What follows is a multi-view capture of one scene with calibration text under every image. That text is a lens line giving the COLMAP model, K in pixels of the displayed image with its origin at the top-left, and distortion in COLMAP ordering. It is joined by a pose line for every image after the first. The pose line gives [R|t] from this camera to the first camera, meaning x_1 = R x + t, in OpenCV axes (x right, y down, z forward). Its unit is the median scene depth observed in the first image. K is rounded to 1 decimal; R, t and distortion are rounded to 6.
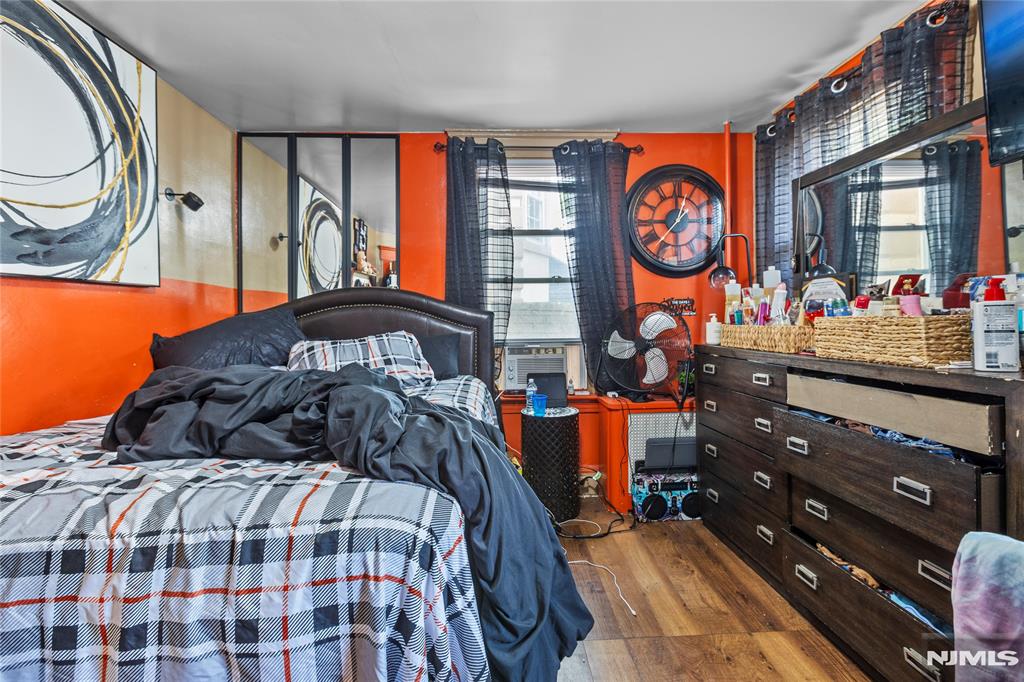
lens RADIAL K [[460.7, 0, 508.1], [0, 460.7, 322.0], [0, 0, 1]] dist [0.000636, 0.000183]
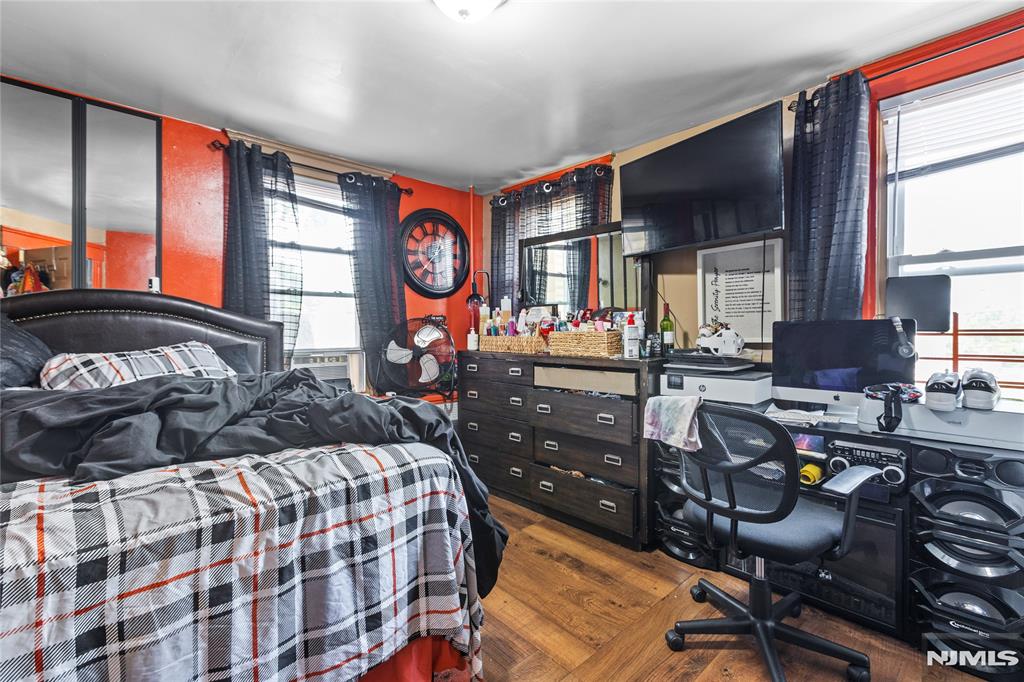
lens RADIAL K [[456.3, 0, 512.8], [0, 456.3, 336.8], [0, 0, 1]] dist [0.000792, 0.000110]
pose [[0.761209, 0.002233, 0.648503, -0.370060], [-0.007640, 0.999956, 0.005526, 0.000067], [-0.648462, -0.009161, 0.761192, -0.125369]]
